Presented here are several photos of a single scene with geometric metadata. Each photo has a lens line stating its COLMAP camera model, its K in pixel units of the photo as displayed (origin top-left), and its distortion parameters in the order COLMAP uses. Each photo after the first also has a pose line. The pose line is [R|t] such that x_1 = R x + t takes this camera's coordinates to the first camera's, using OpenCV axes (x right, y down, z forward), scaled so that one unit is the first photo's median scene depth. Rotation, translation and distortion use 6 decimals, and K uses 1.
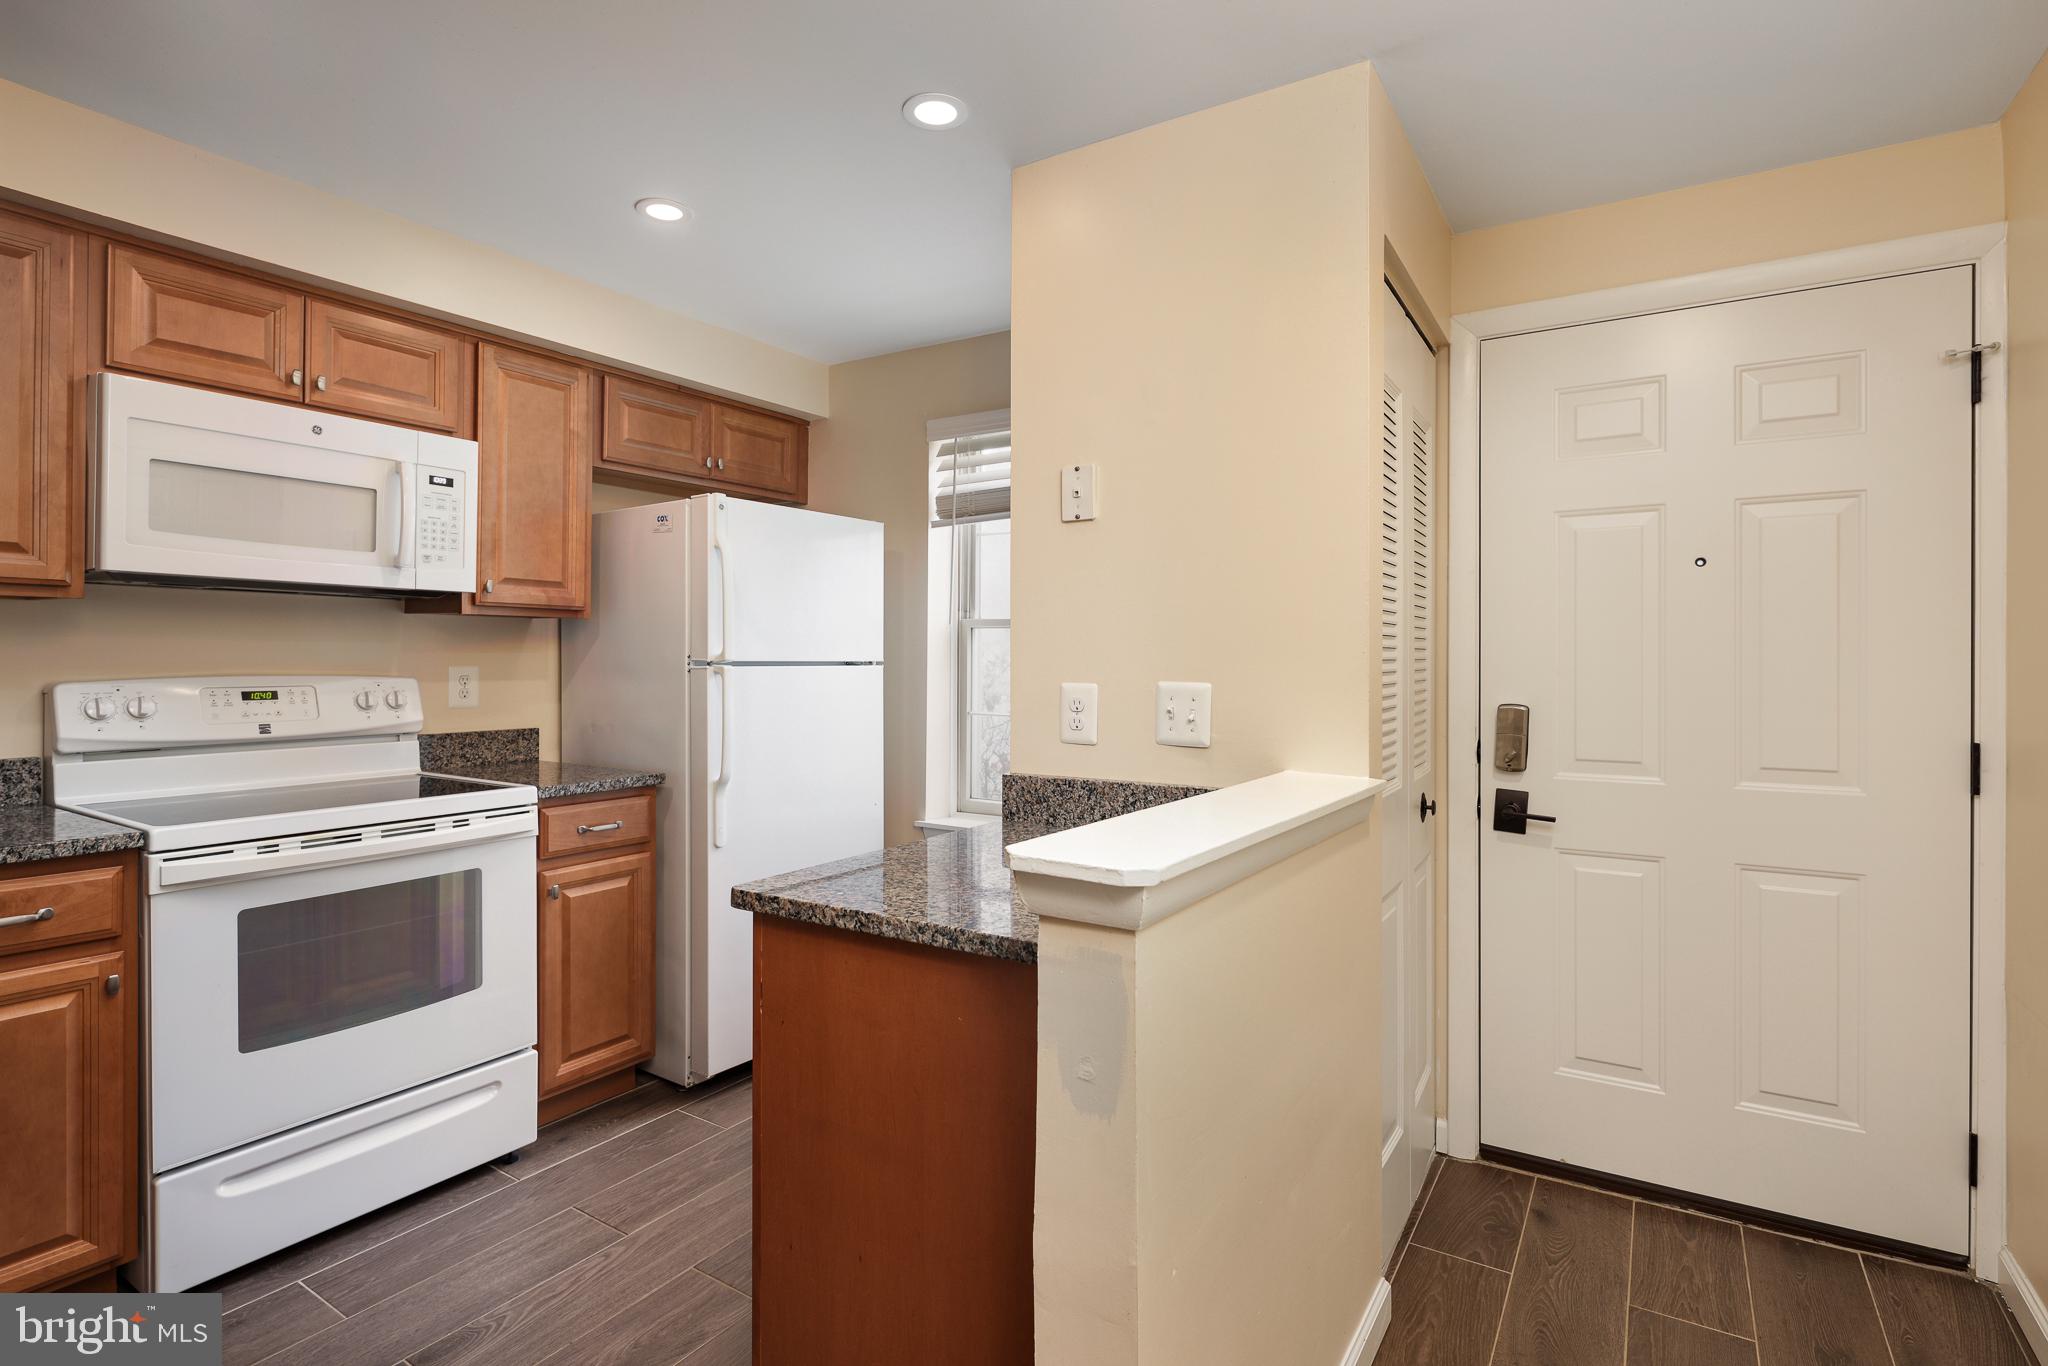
lens RADIAL K [[997.2, 0, 1019.9], [0, 997.2, 665.2], [0, 0, 1]] dist [0.004666, -0.004558]
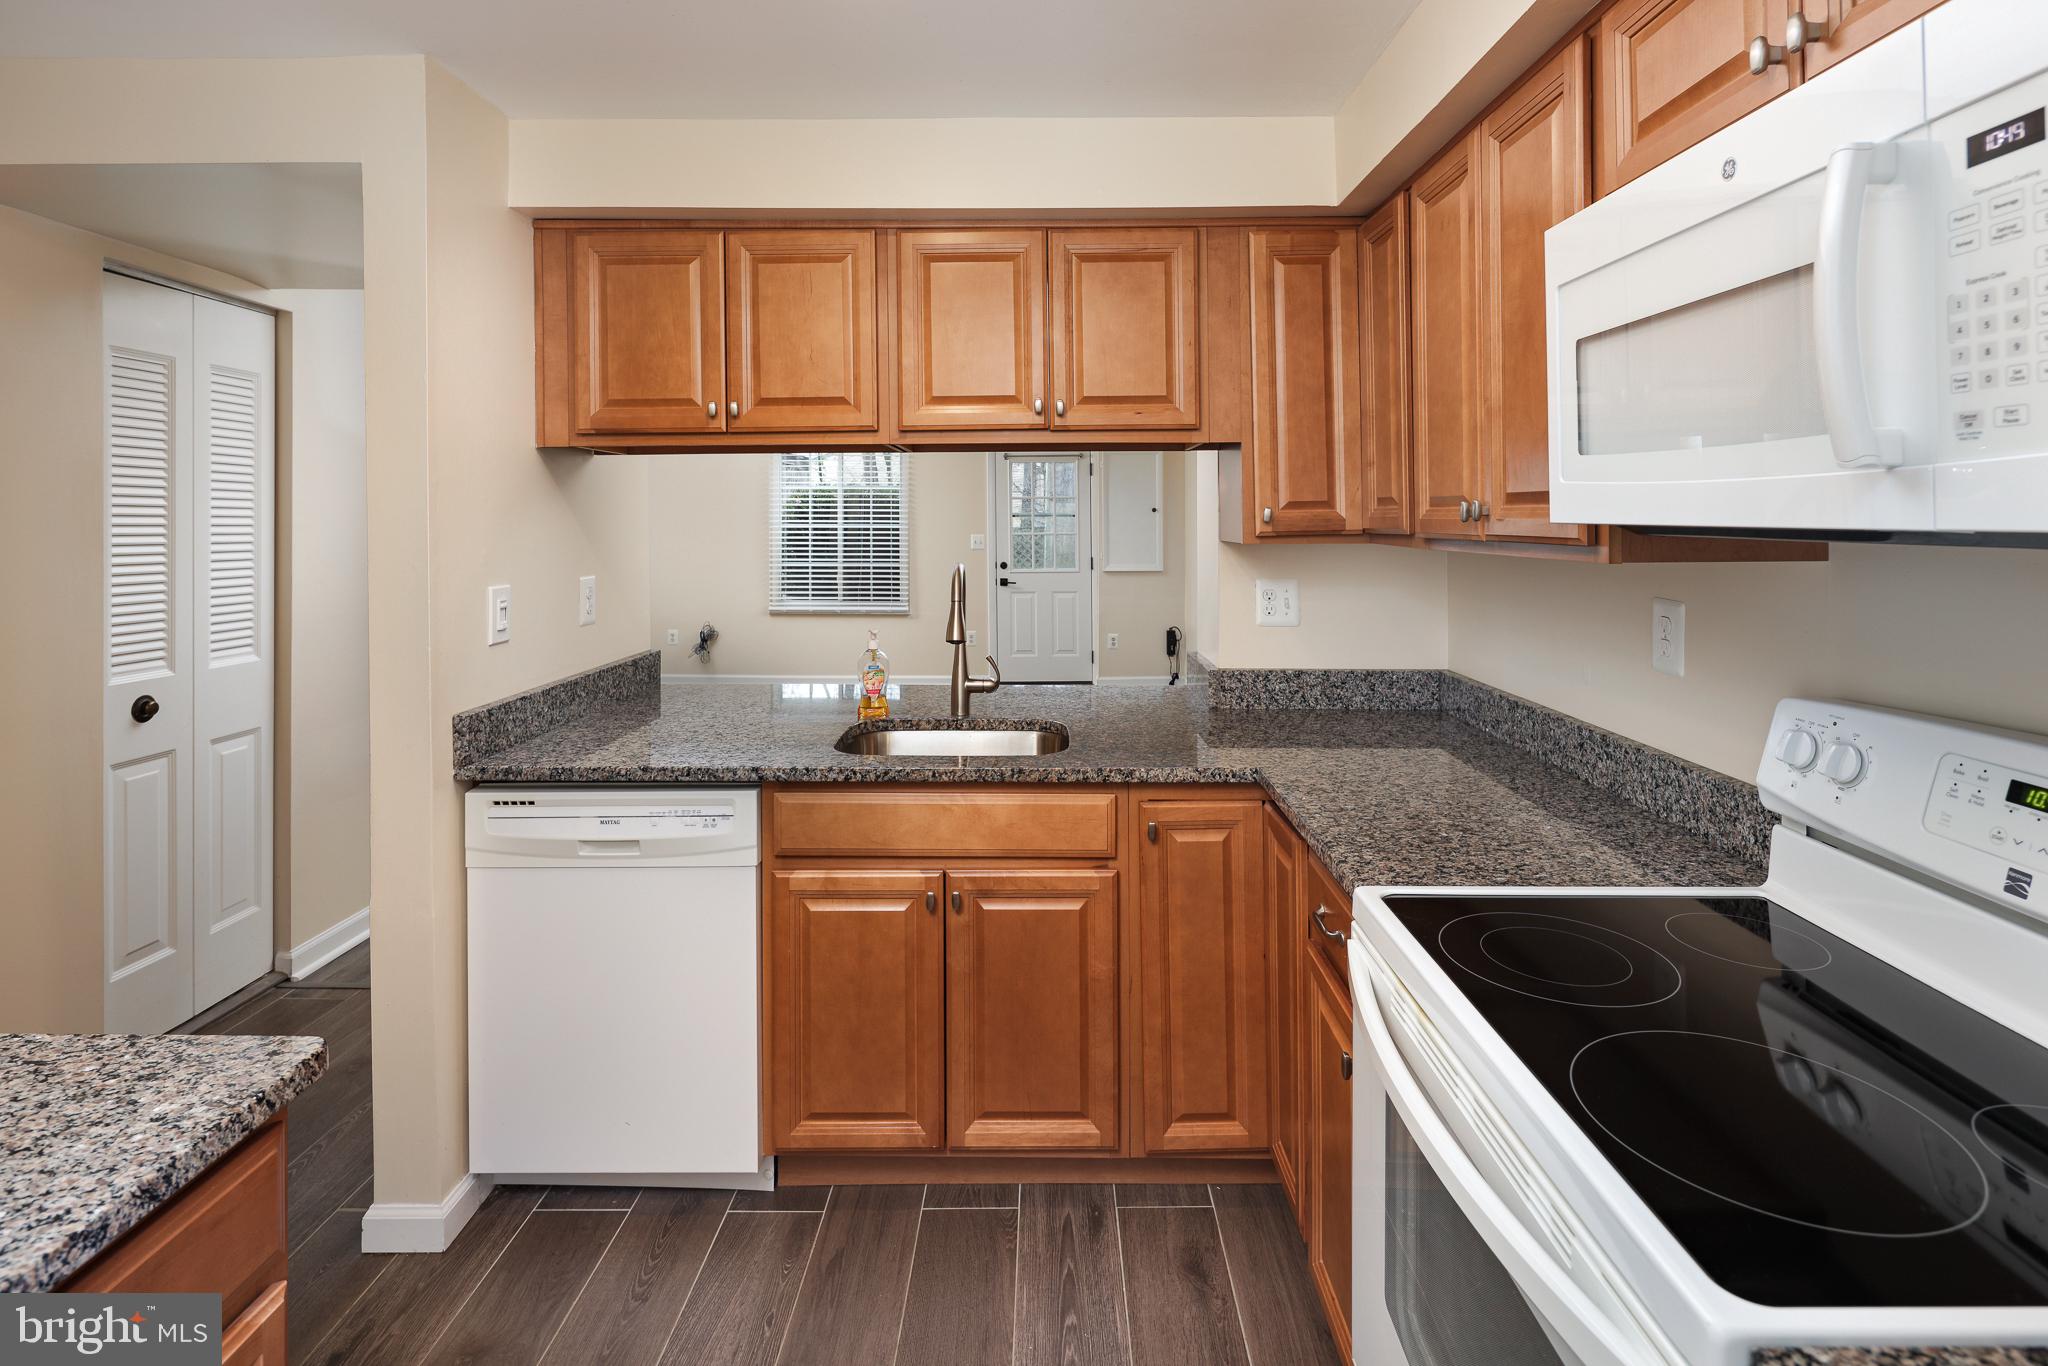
lens RADIAL K [[1005.4, 0, 1022.4], [0, 1005.4, 520.0], [0, 0, 1]] dist [0.001194, -0.000174]
pose [[-0.854431, -0.001489, -0.519563, -0.208712], [-0.004418, 0.999981, 0.004400, -0.080938], [0.519546, 0.006055, -0.854421, 1.134752]]
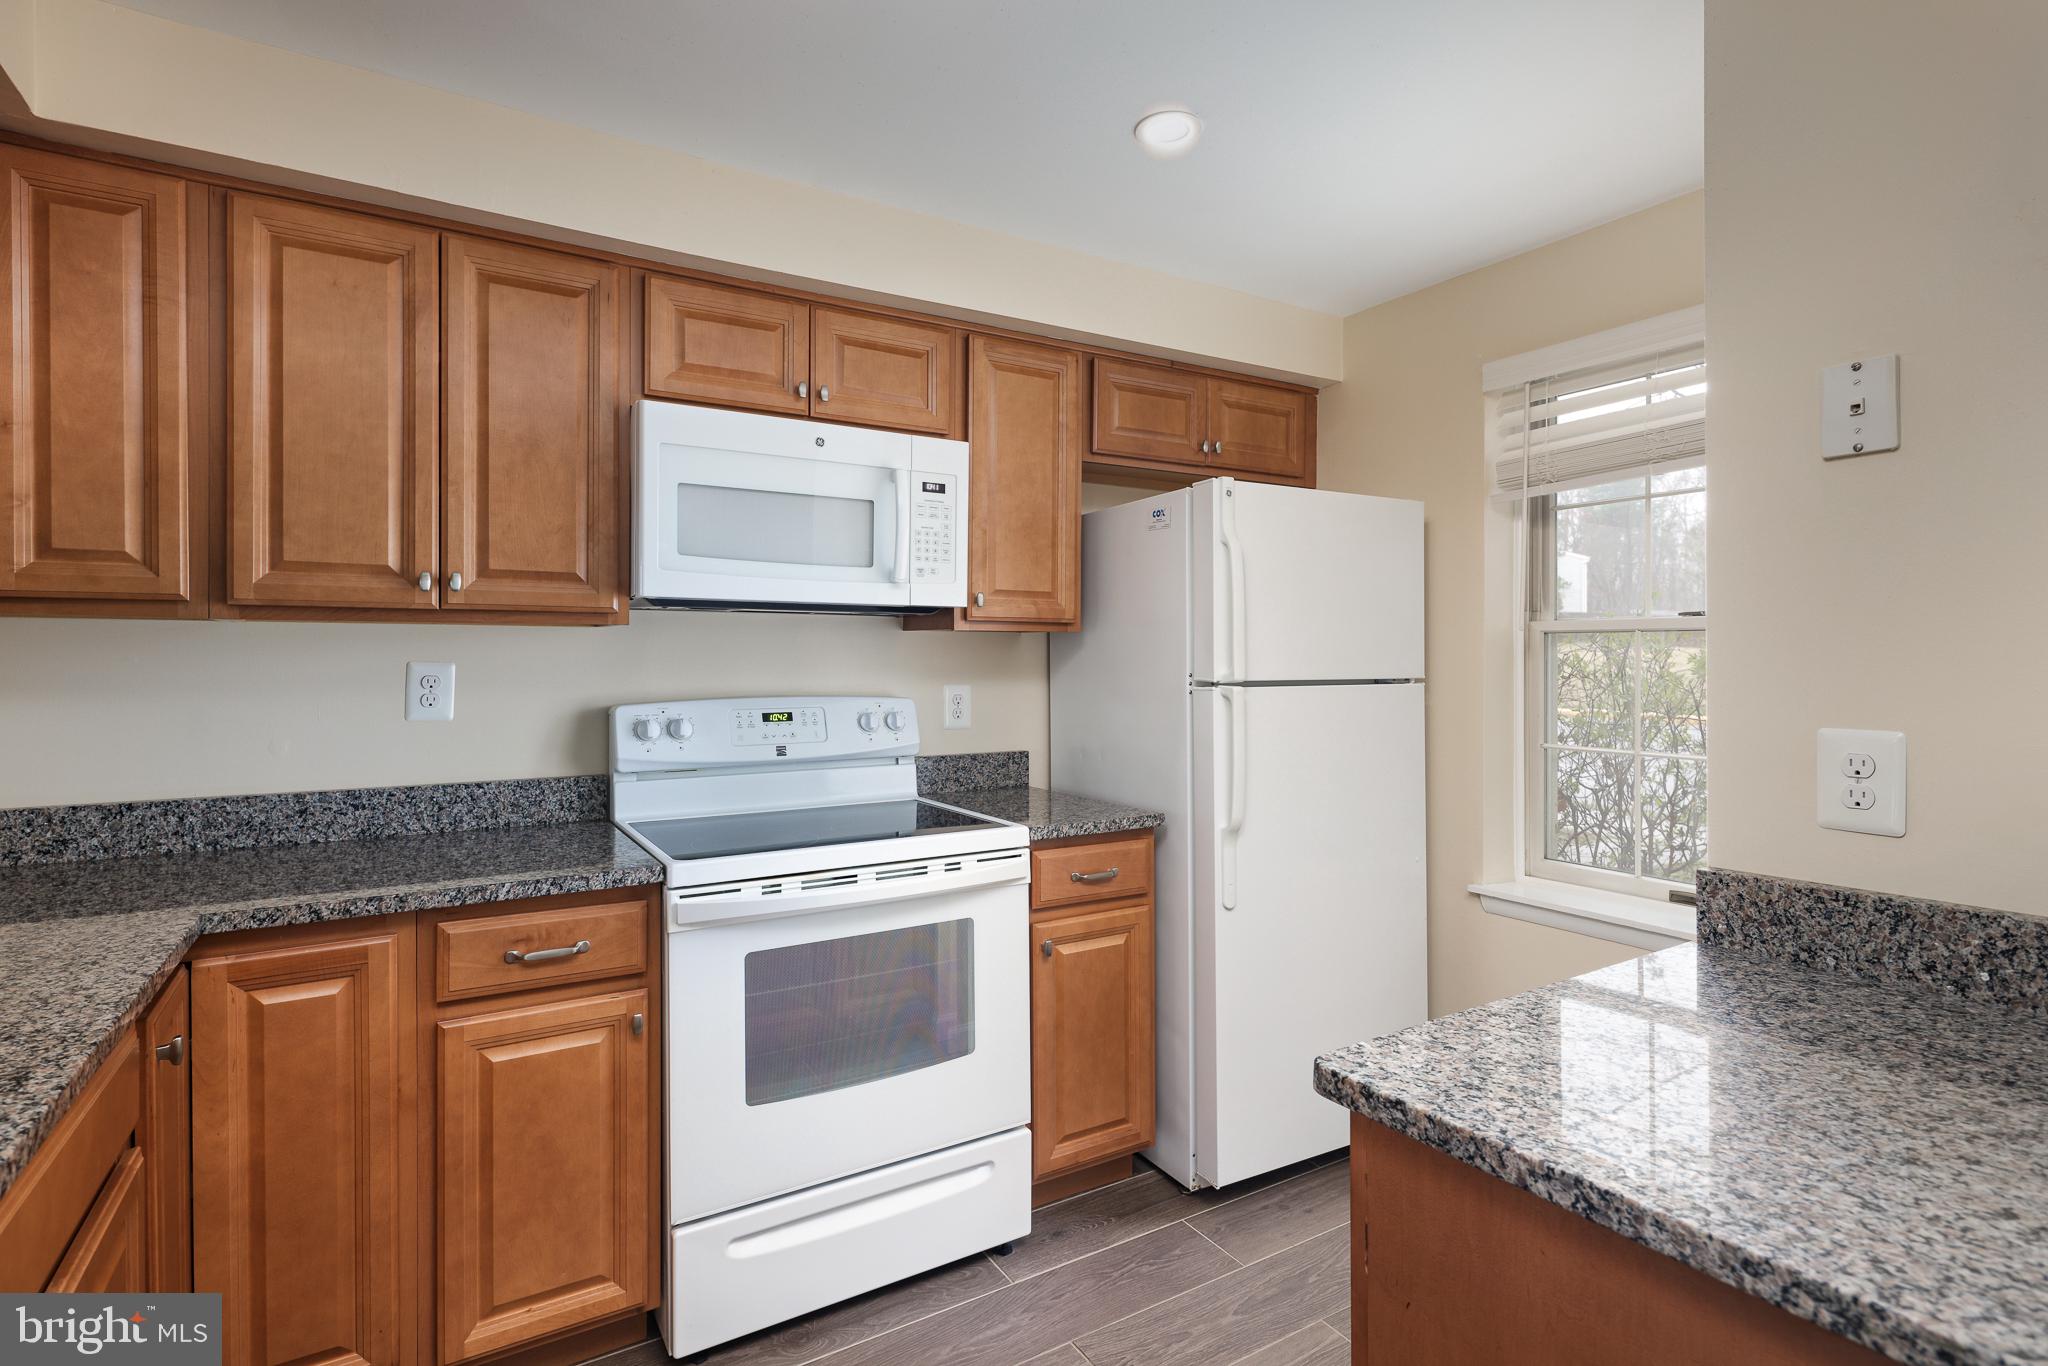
lens RADIAL K [[997.2, 0, 1019.9], [0, 997.2, 665.2], [0, 0, 1]] dist [0.004666, -0.004558]
pose [[0.899748, -0.005504, -0.436375, -0.109334], [0.004263, 0.999984, -0.003821, -0.016606], [0.436389, 0.001578, 0.899757, 0.211025]]
